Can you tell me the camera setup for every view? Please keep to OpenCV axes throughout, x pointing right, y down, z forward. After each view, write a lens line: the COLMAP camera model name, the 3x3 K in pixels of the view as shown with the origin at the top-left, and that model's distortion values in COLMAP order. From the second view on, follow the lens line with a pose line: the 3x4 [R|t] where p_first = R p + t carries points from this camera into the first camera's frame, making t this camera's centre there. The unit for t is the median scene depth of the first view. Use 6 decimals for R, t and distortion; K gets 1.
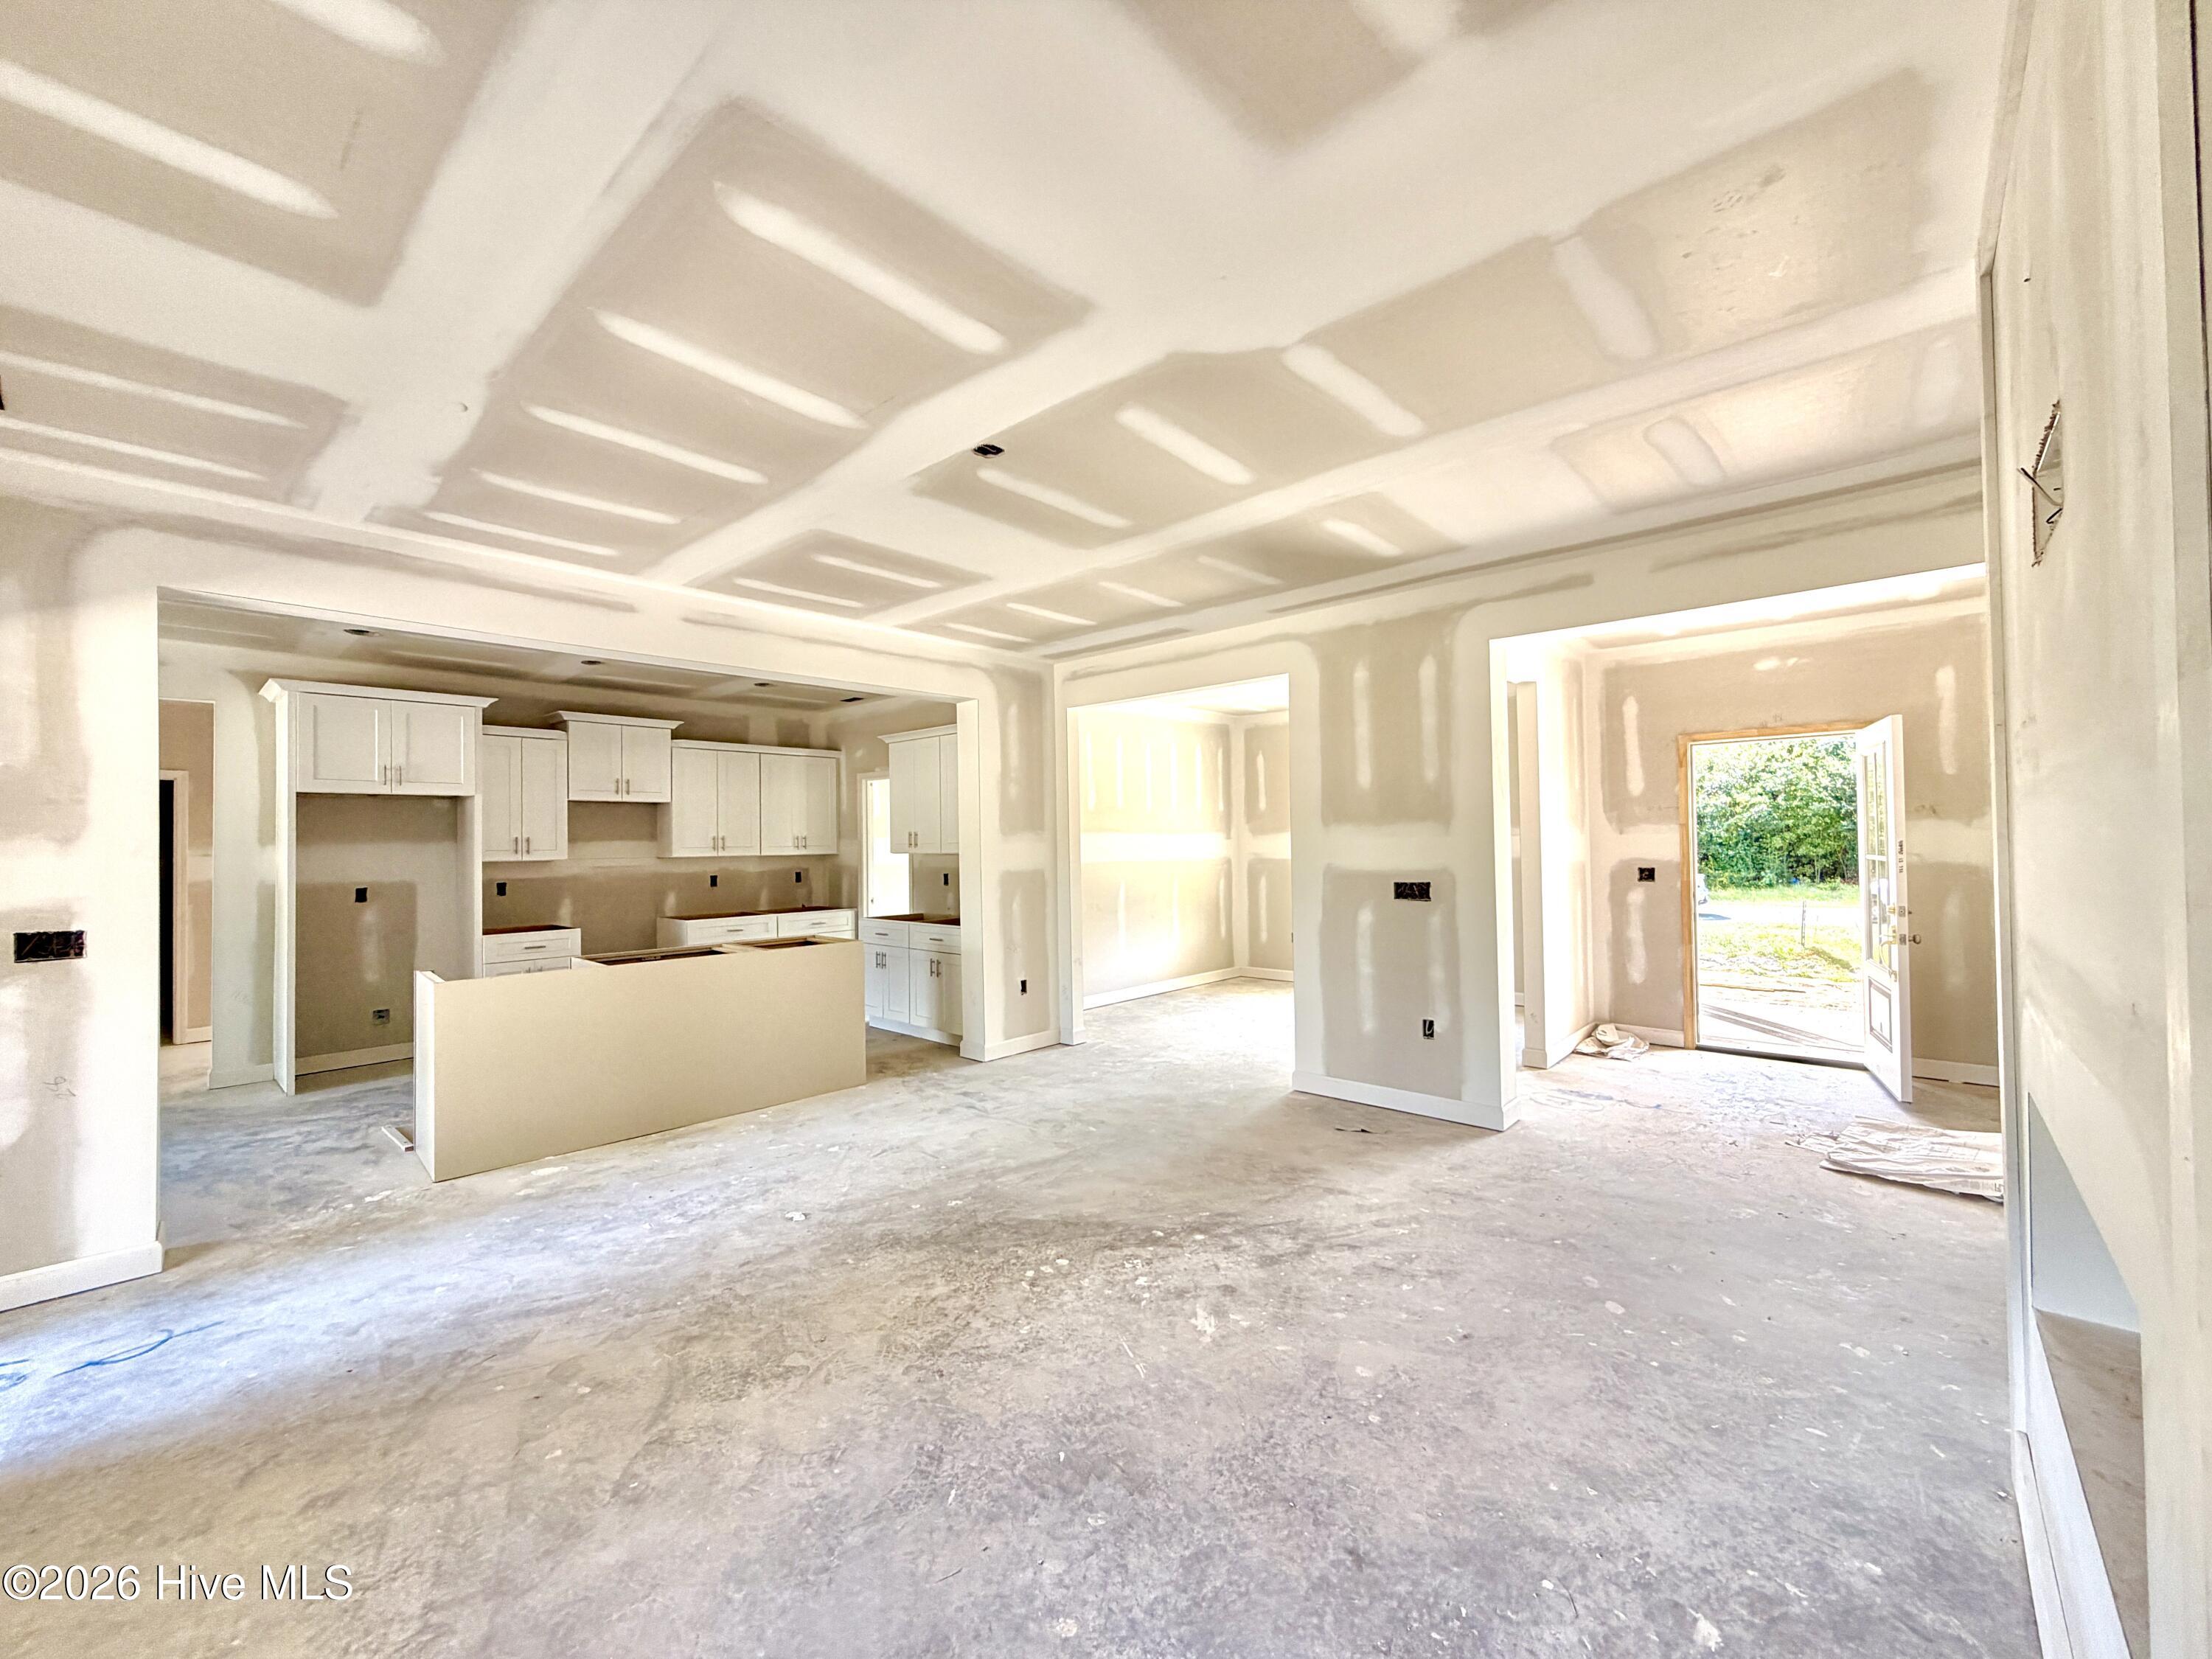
lens RADIAL K [[885.6, 0, 1100.4], [0, 885.6, 829.2], [0, 0, 1]] dist [-0.000368, 0.000274]
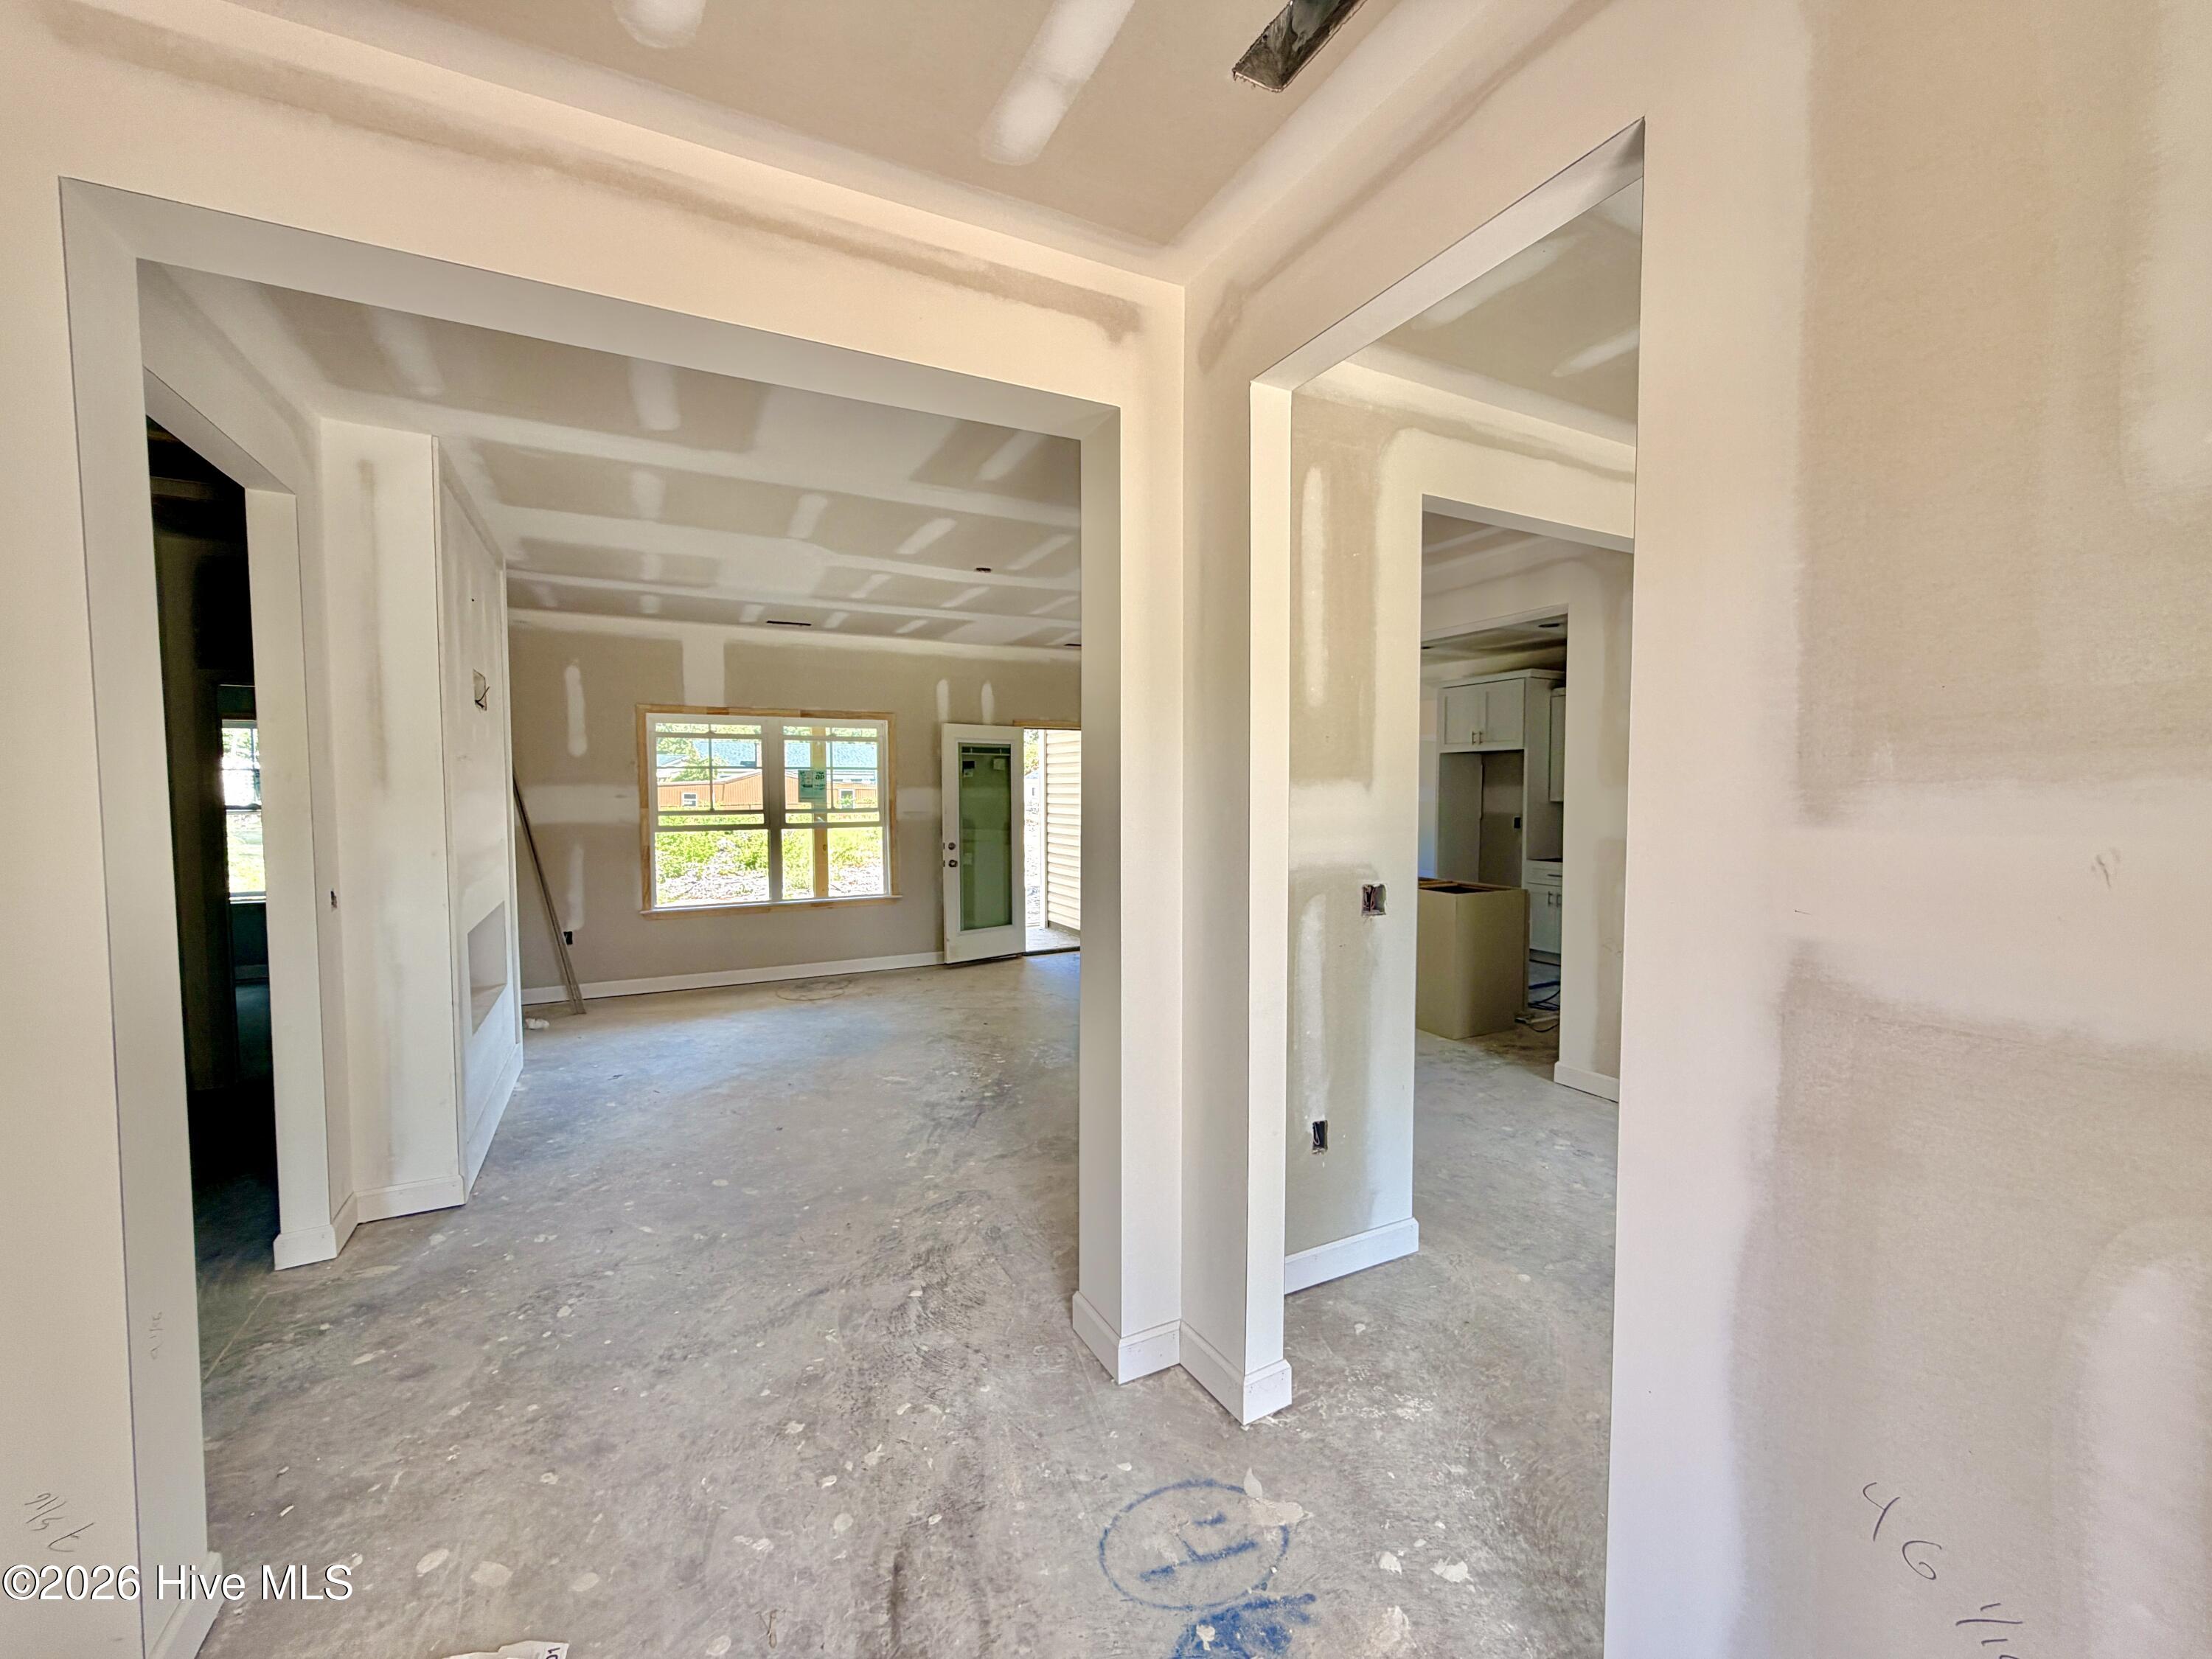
lens RADIAL K [[885.6, 0, 1100.4], [0, 885.6, 829.2], [0, 0, 1]] dist [-0.000368, 0.000274]
pose [[-0.346663, 0.058831, -0.936143, 0.963591], [0.023476, 0.998263, 0.054042, -0.008232], [0.937696, -0.003242, -0.347442, 1.216502]]
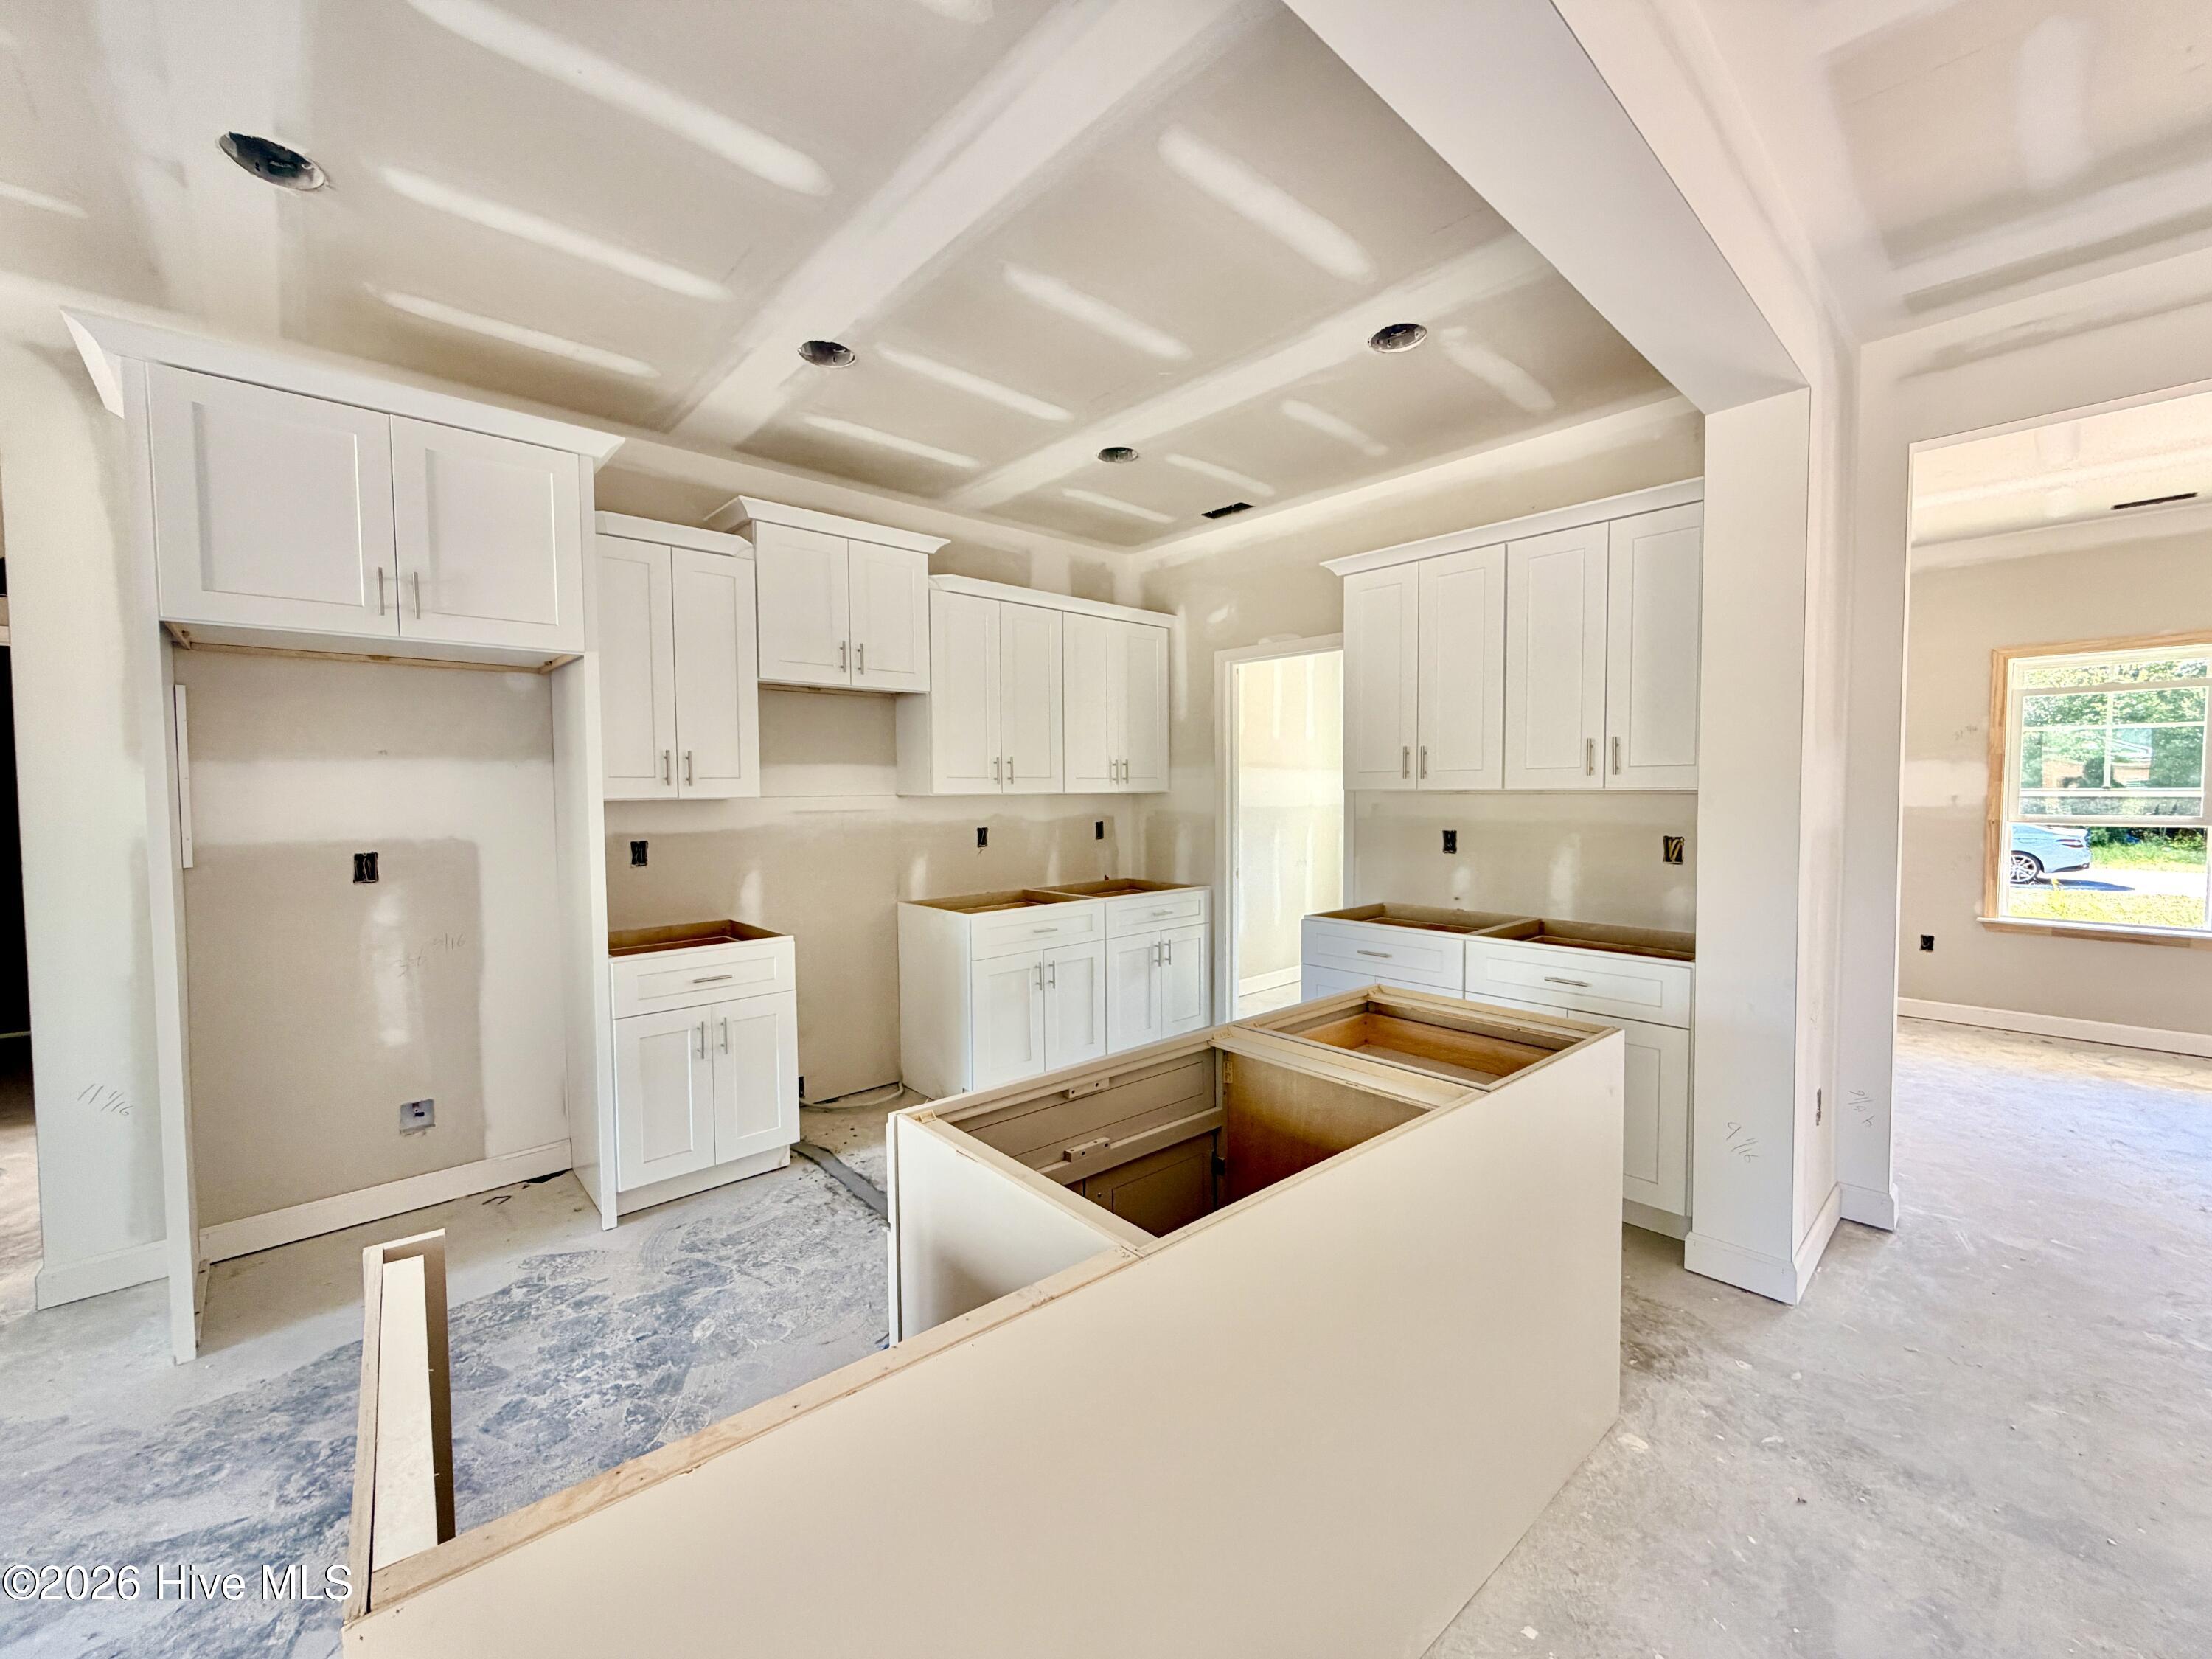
lens RADIAL K [[885.6, 0, 1100.4], [0, 885.6, 829.2], [0, 0, 1]] dist [-0.000368, 0.000274]
pose [[0.995771, 0.010812, -0.091232, -0.557939], [-0.005012, 0.997965, 0.063570, 0.030191], [0.091734, -0.062844, 0.993799, 0.790899]]
